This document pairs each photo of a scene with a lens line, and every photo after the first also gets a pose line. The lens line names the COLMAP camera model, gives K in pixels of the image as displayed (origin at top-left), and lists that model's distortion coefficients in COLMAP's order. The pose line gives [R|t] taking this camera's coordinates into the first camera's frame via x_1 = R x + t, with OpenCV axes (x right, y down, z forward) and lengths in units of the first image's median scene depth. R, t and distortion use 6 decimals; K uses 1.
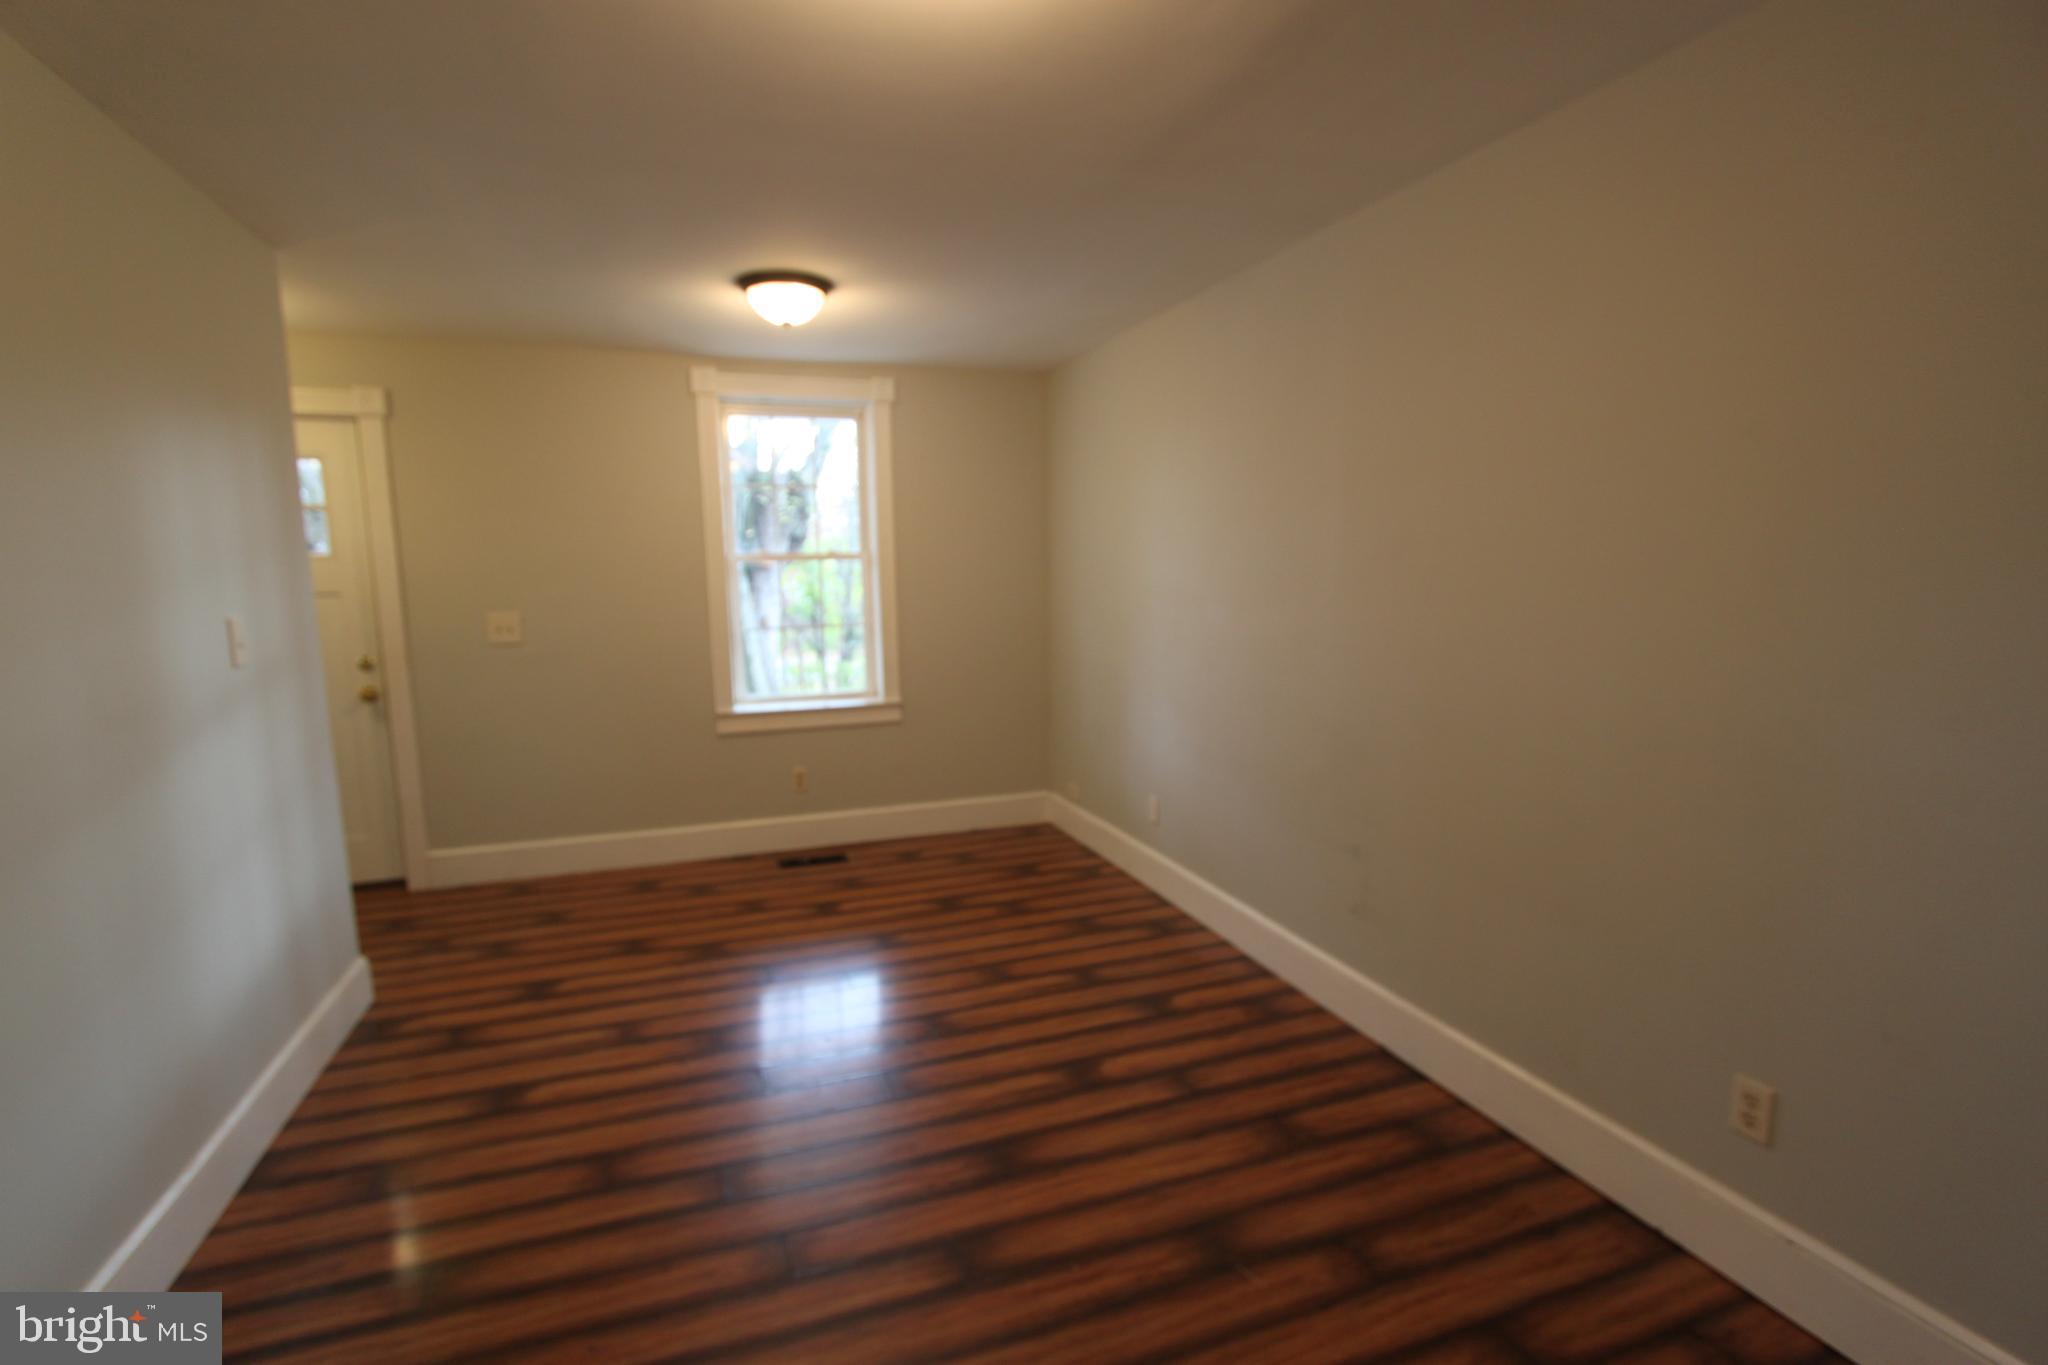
lens RADIAL K [[944.0, 0, 1008.4], [0, 944.0, 688.8], [0, 0, 1]] dist [0.000301, 0.000033]
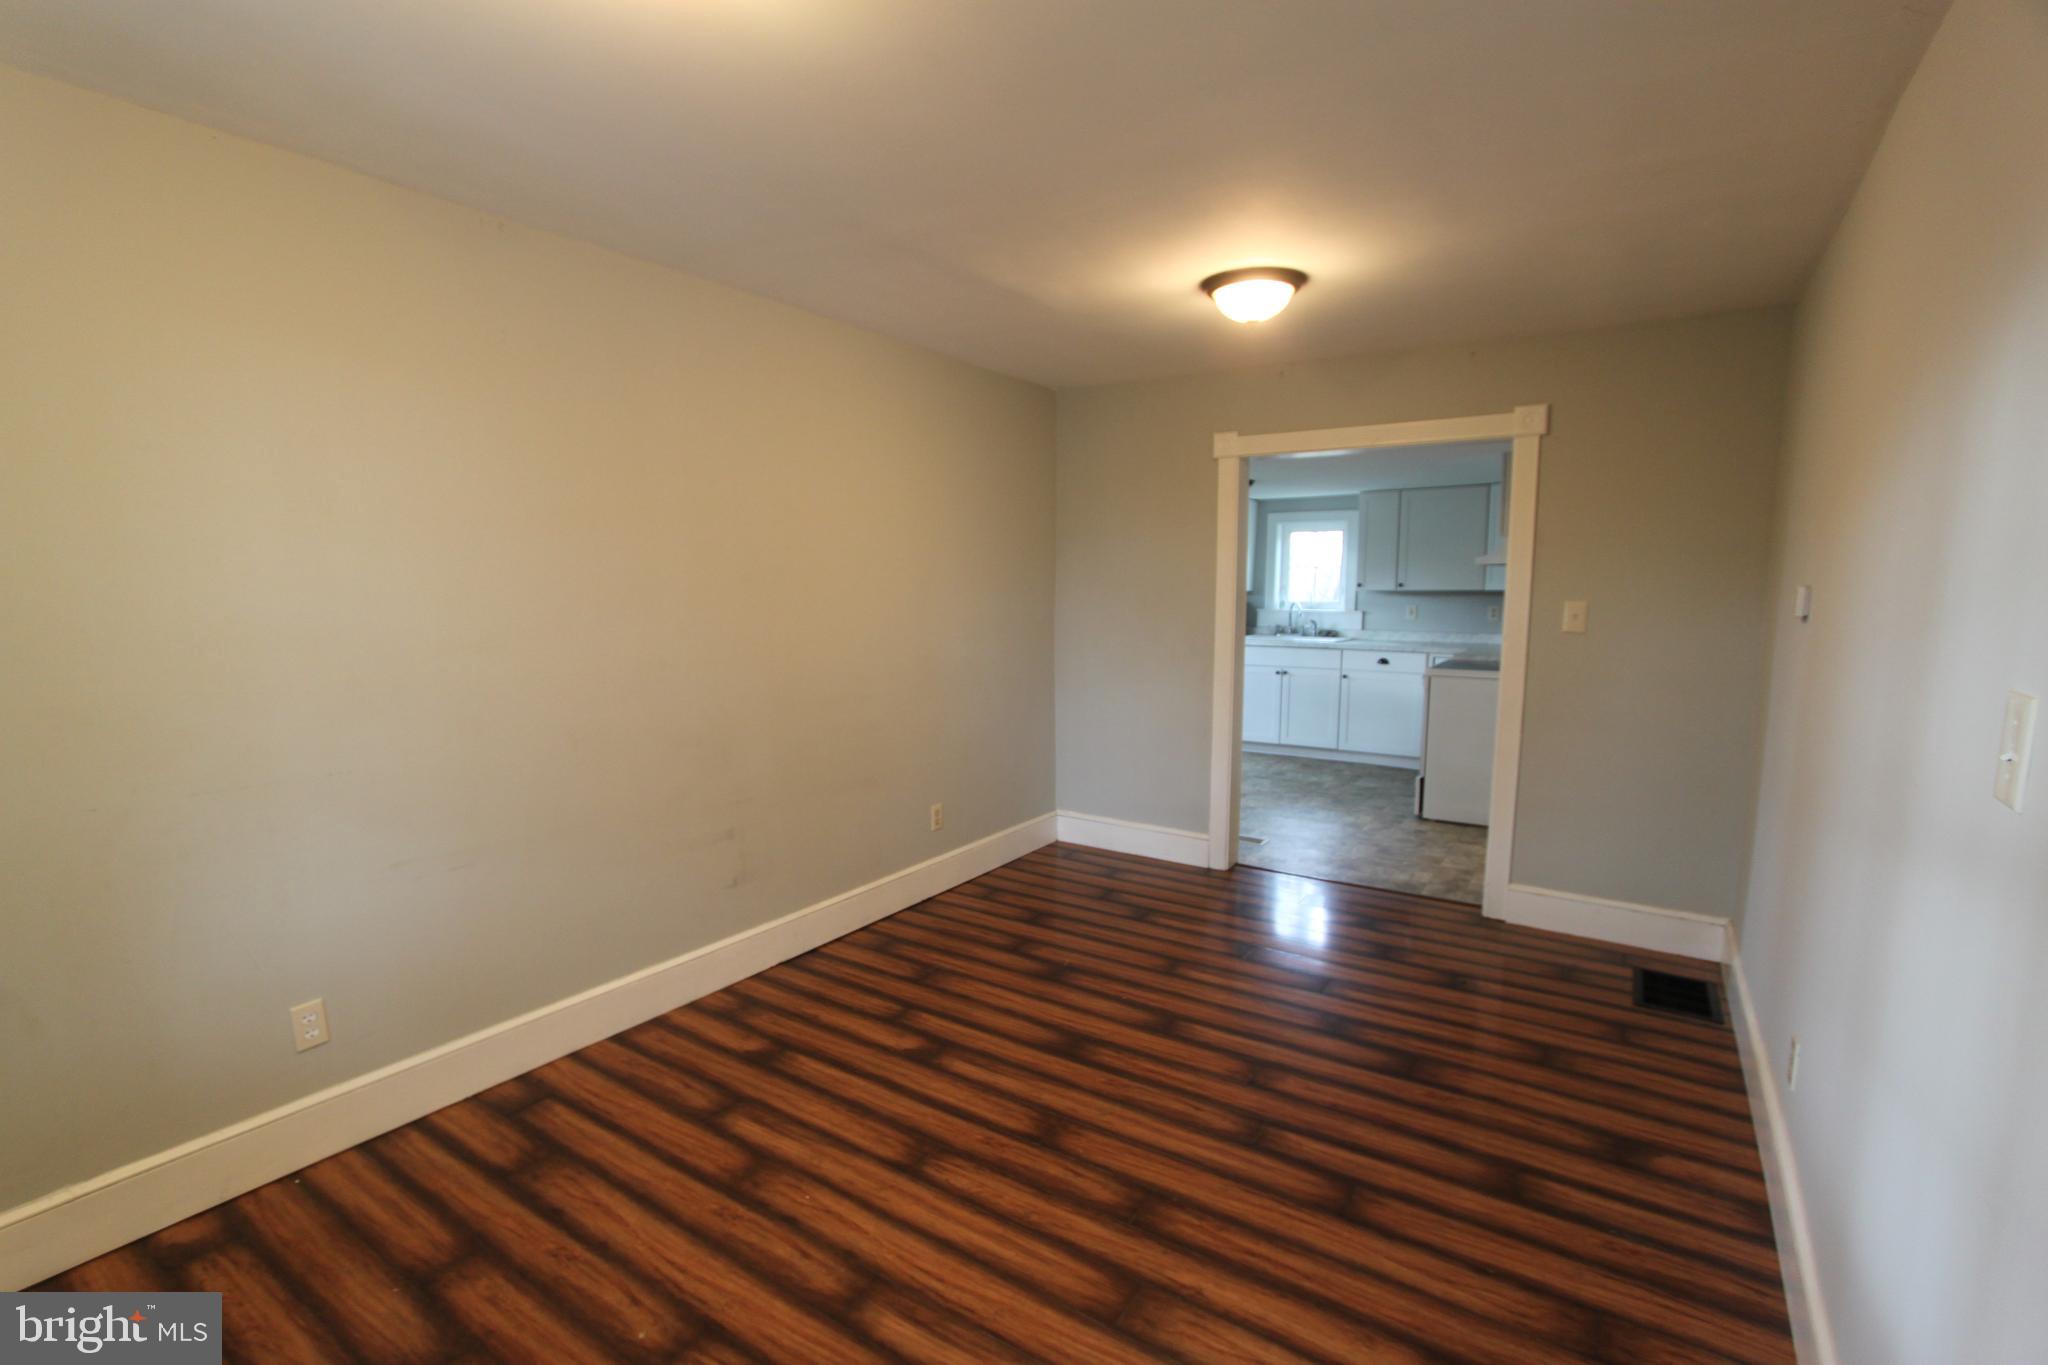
lens RADIAL K [[944.0, 0, 1008.4], [0, 944.0, 688.8], [0, 0, 1]] dist [0.000301, 0.000033]
pose [[-0.589386, -0.076725, 0.804200, -0.845820], [0.116750, 0.976939, 0.178770, -0.189769], [-0.799371, 0.199255, -0.566836, 1.517708]]
